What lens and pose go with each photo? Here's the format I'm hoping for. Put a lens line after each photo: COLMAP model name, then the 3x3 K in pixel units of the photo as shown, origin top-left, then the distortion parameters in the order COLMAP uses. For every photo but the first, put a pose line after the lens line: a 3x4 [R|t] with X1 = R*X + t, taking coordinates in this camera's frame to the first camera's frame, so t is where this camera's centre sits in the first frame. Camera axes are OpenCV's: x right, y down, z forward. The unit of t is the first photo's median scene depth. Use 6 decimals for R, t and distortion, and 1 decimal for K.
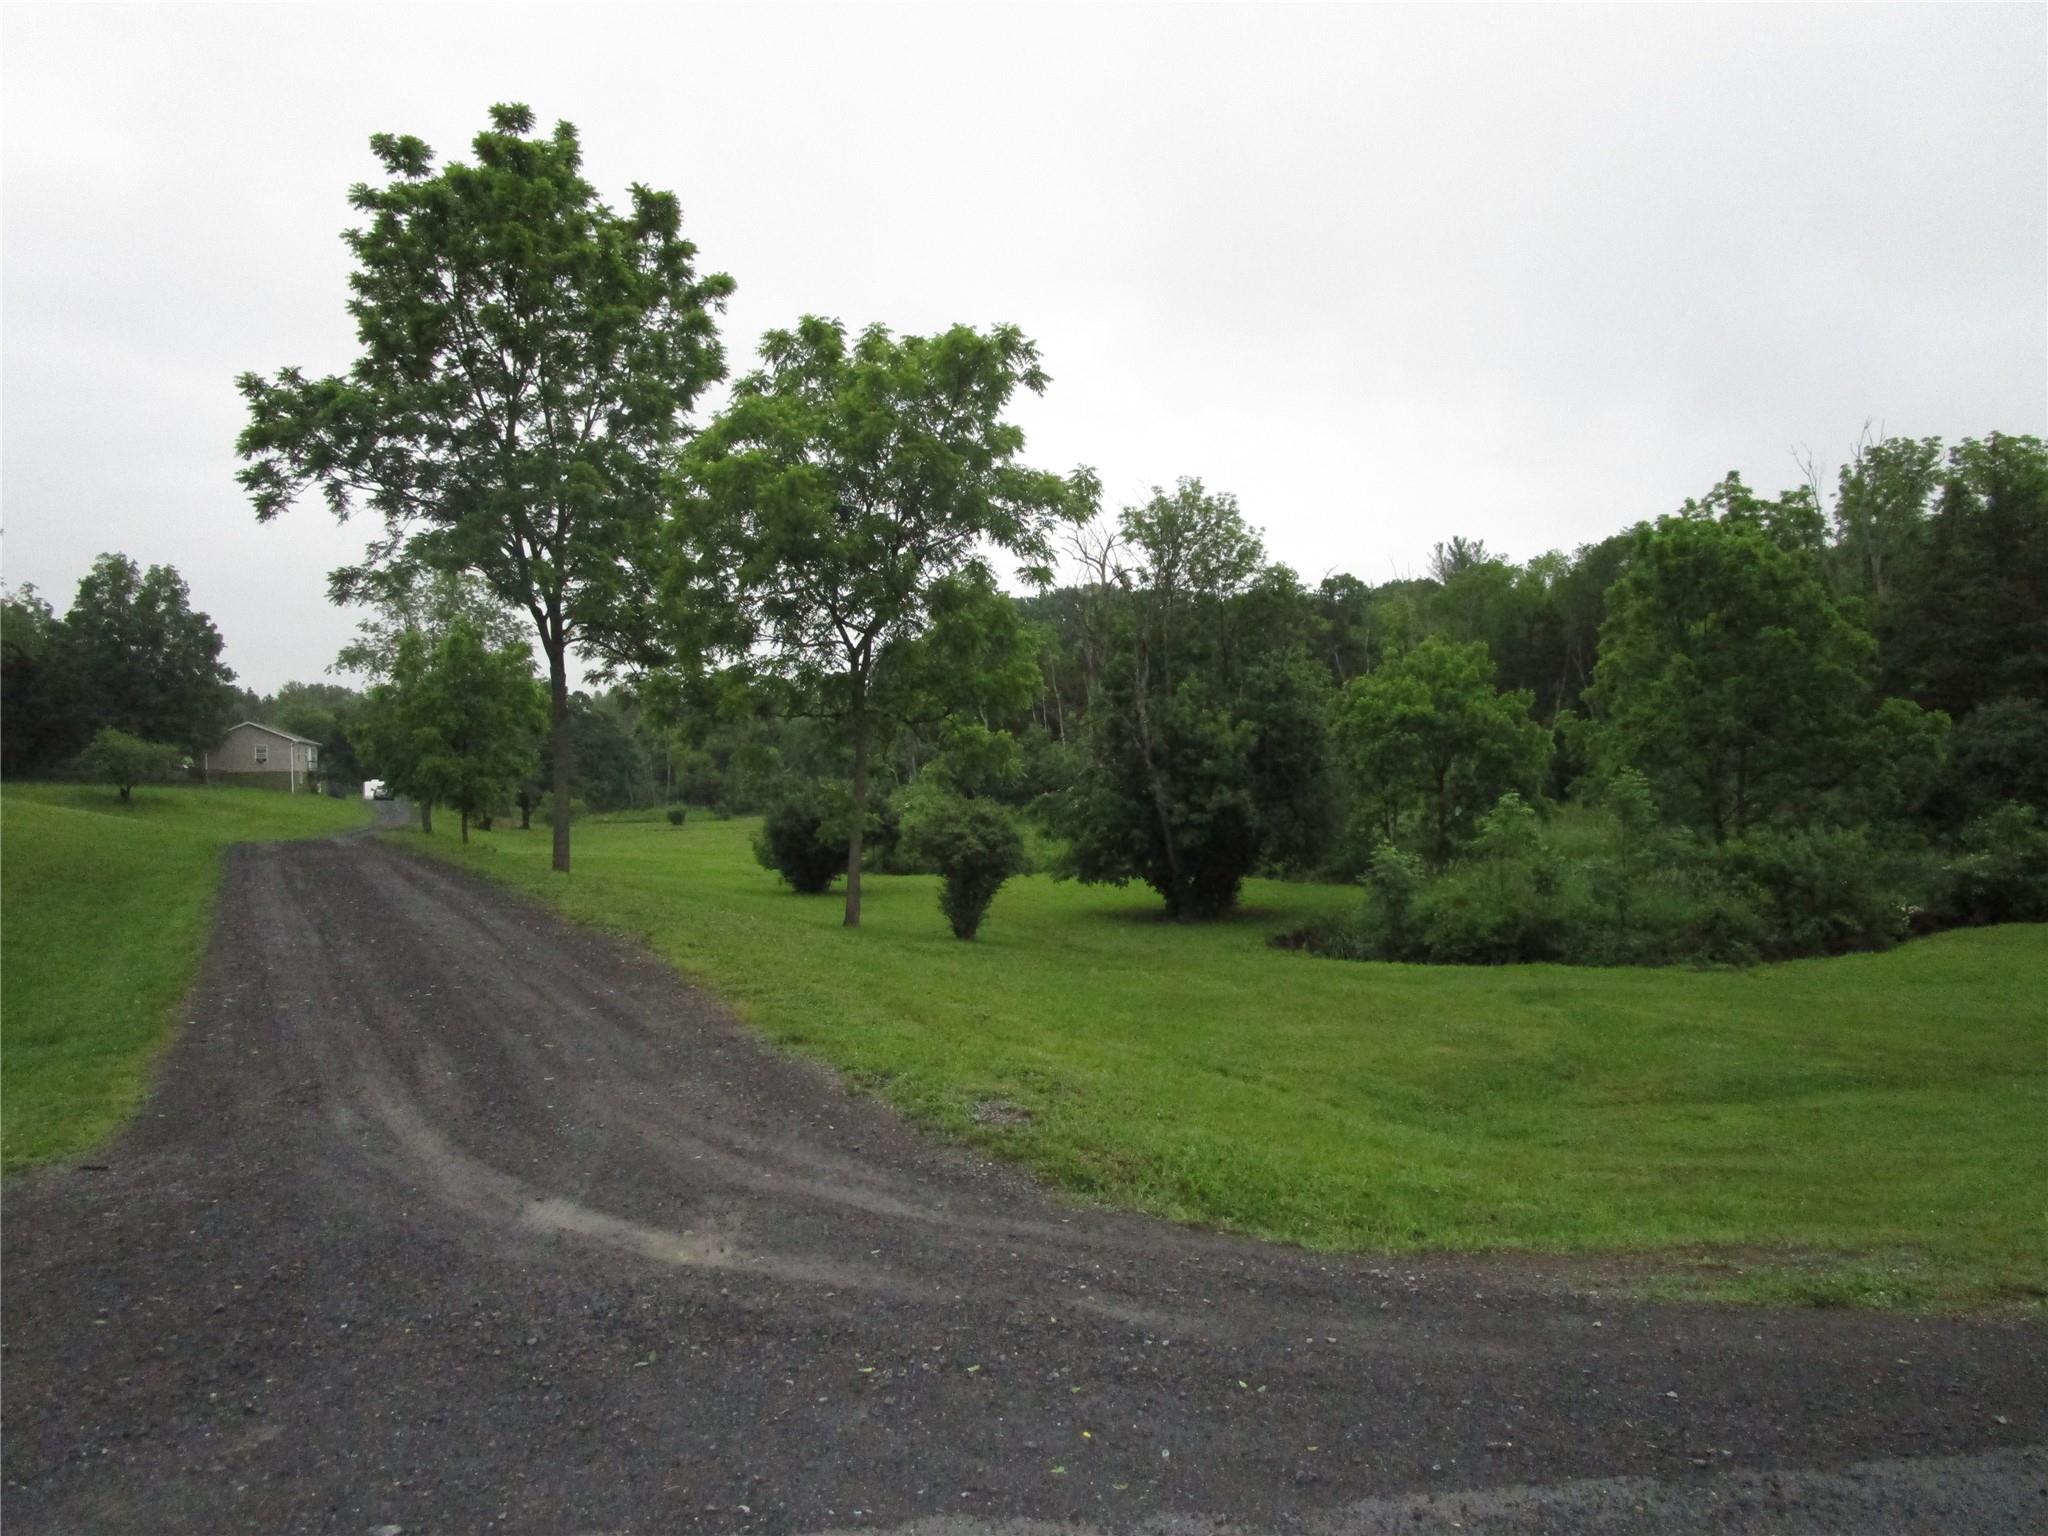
lens RADIAL K [[1451.2, 0, 1018.6], [0, 1451.2, 771.2], [0, 0, 1]] dist [-0.031554, 0.008835]
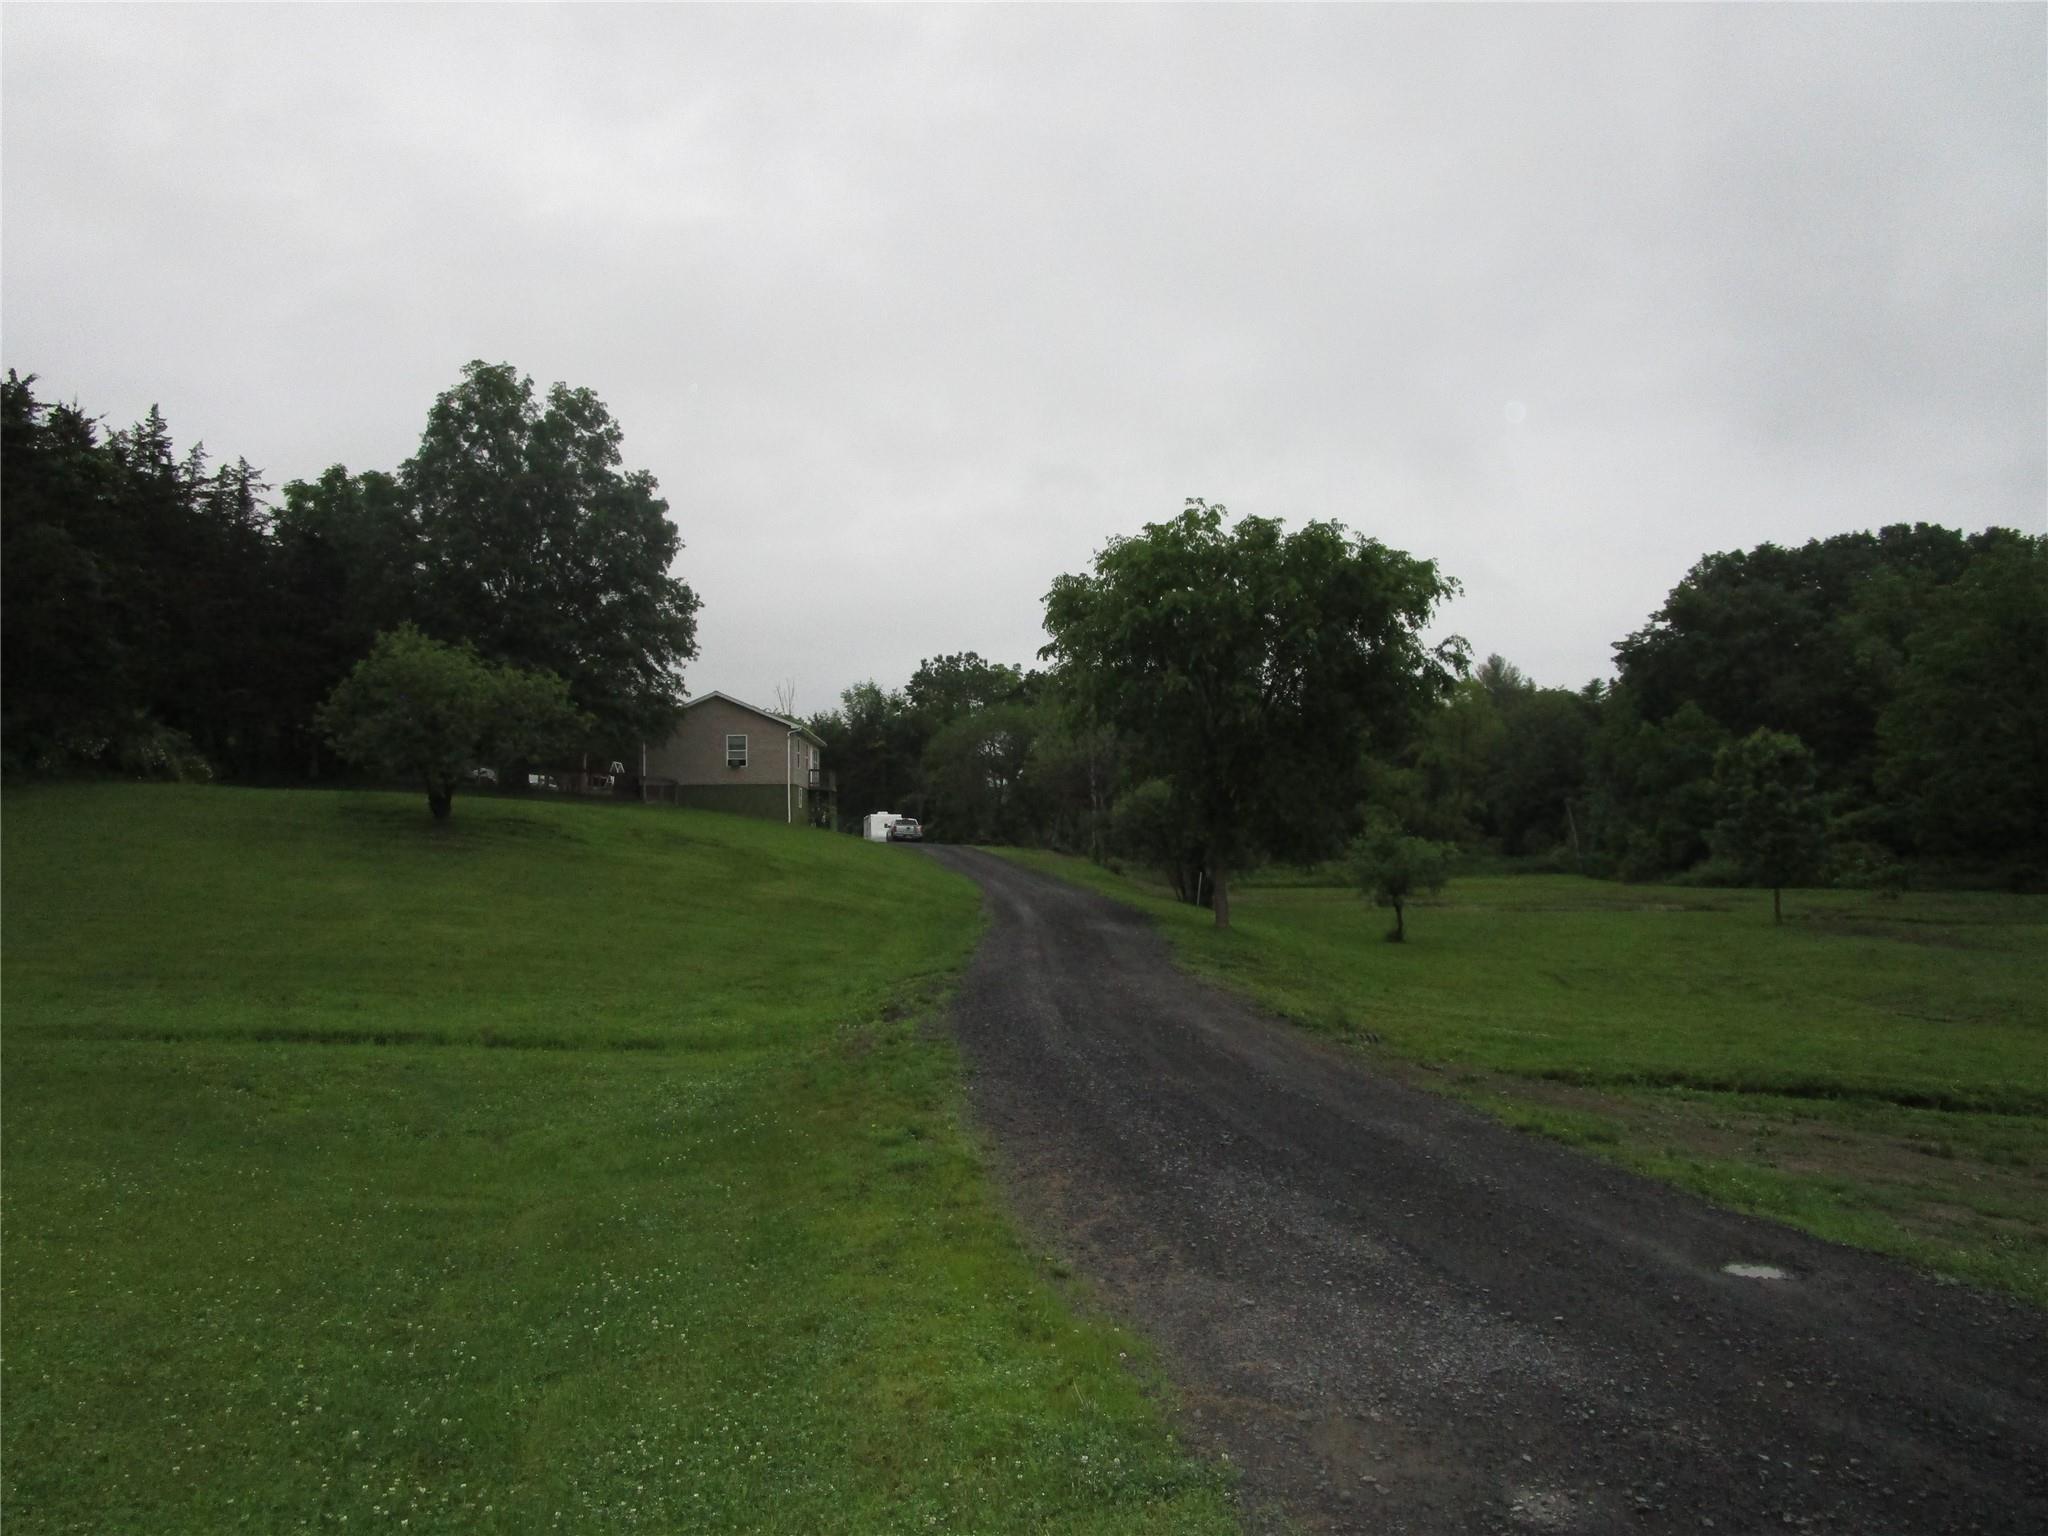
lens RADIAL K [[1451.2, 0, 1043.2], [0, 1451.2, 769.3], [0, 0, 1]] dist [-0.031554, 0.008835]
pose [[0.969079, 0.001621, -0.246744, -0.868325], [-0.011297, 0.999221, -0.037803, 0.044314], [0.246491, 0.039422, 0.968343, 1.551765]]
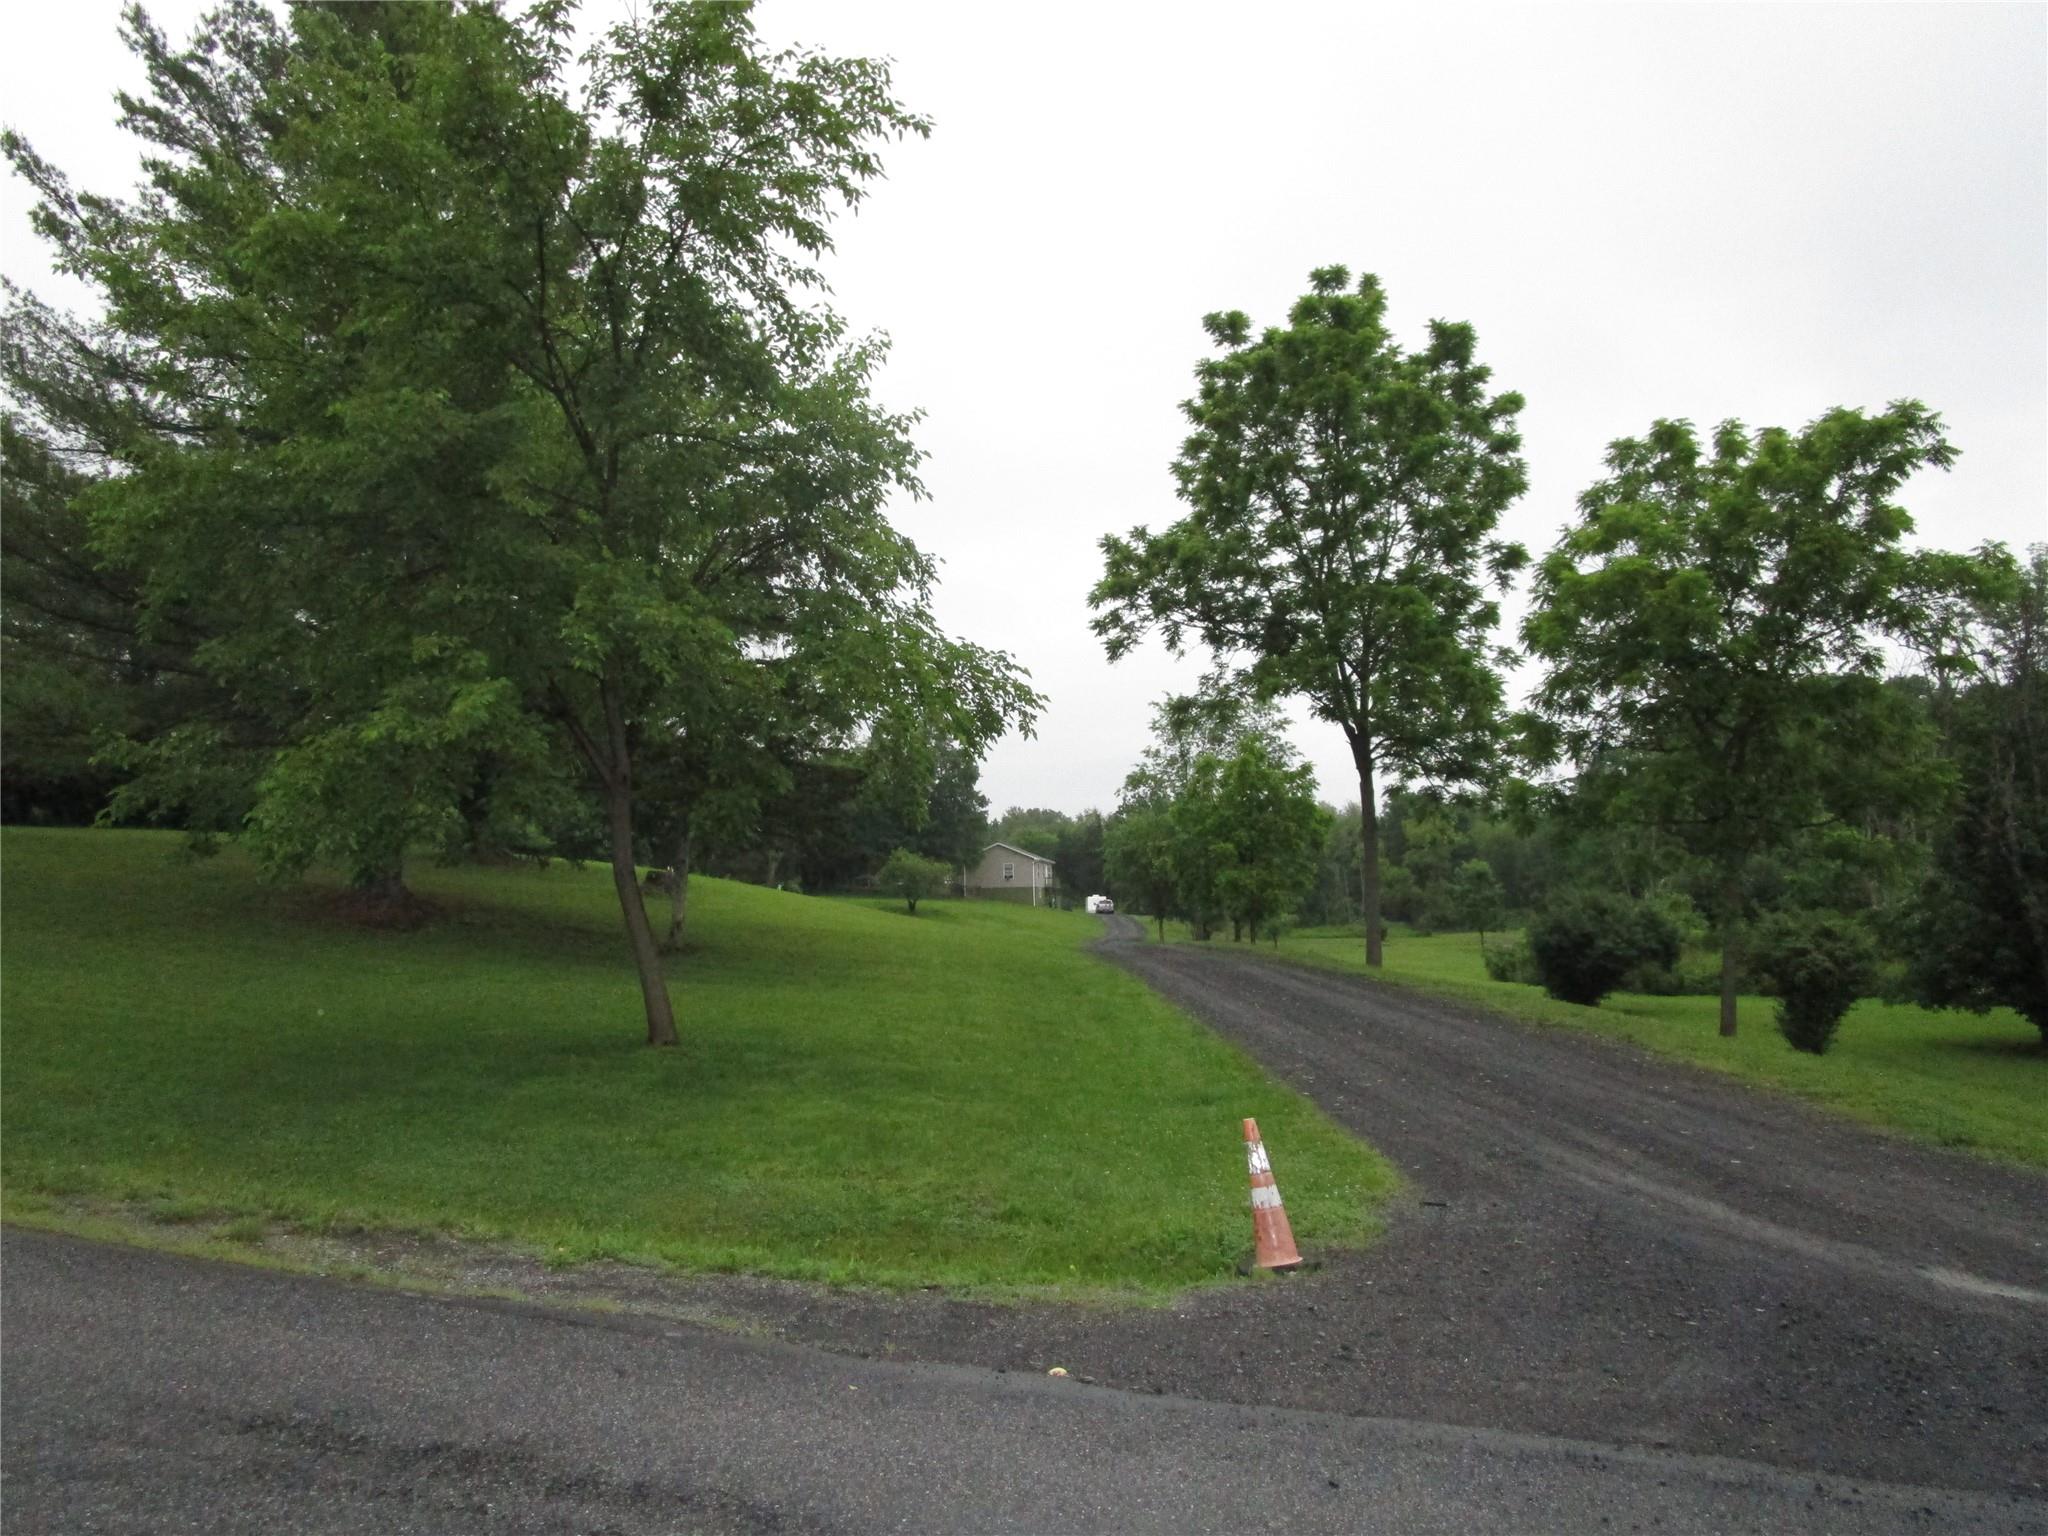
lens RADIAL K [[1451.2, 0, 1011.1], [0, 1451.2, 772.5], [0, 0, 1]] dist [-0.031554, 0.008835]
pose [[0.896130, -0.035243, -0.442389, -0.069755], [-0.000036, 0.996836, -0.079485, 0.003350], [0.443791, 0.071245, 0.893294, -0.040077]]
